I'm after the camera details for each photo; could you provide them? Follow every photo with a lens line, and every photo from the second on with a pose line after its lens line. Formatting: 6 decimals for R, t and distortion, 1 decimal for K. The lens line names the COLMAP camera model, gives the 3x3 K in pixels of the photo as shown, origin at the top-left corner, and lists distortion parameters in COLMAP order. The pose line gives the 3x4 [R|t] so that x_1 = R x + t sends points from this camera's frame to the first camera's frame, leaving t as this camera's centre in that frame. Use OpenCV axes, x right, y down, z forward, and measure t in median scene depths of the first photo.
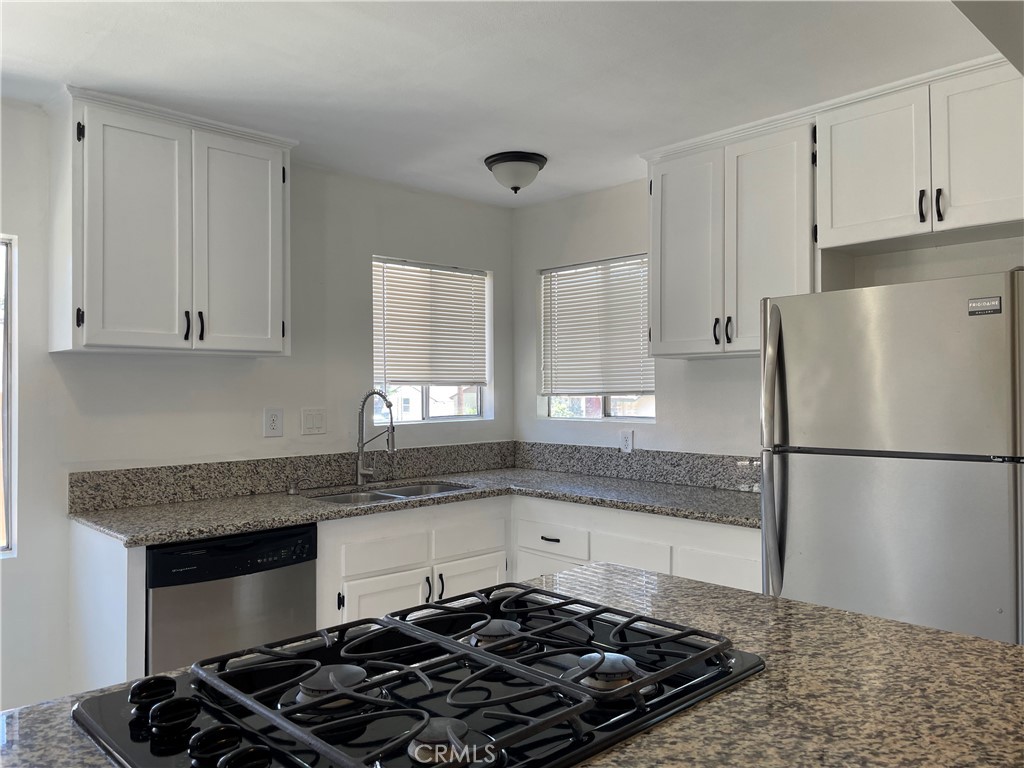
lens RADIAL K [[775.6, 0, 511.4], [0, 775.6, 375.2], [0, 0, 1]] dist [0.089912, -0.110041]
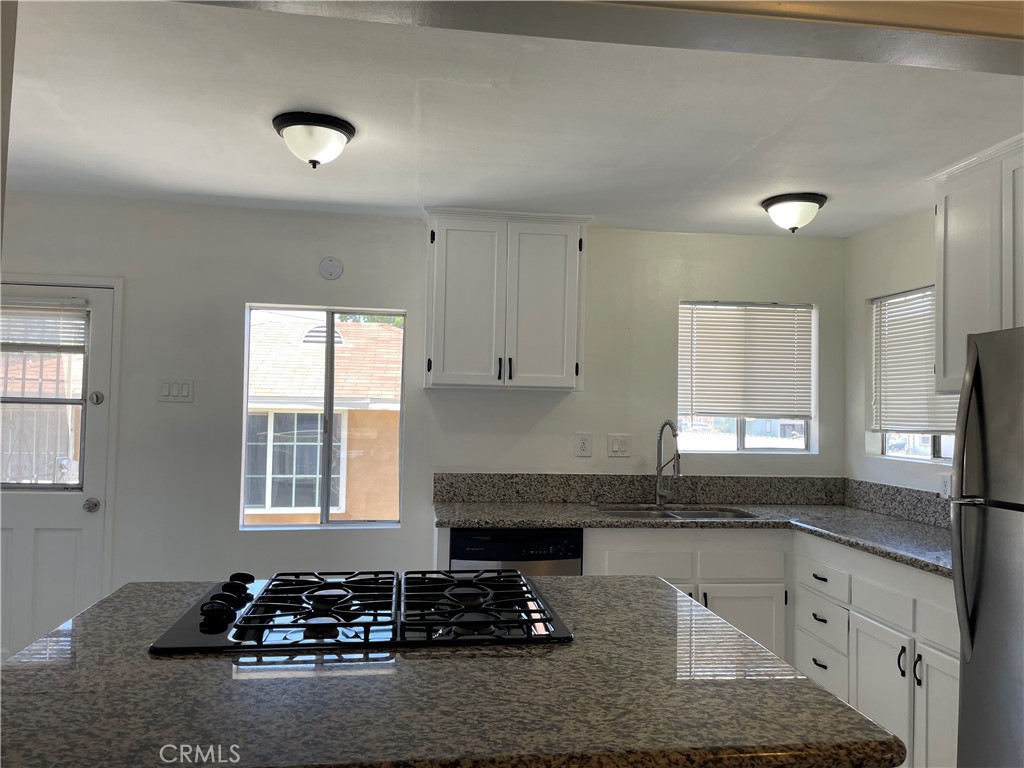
lens RADIAL K [[775.6, 0, 511.1], [0, 775.6, 375.0], [0, 0, 1]] dist [0.089912, -0.110041]
pose [[0.804796, -0.005565, -0.593526, 0.355261], [-0.012875, 0.999557, -0.026829, -0.015869], [0.593412, 0.029233, 0.804368, -0.047185]]
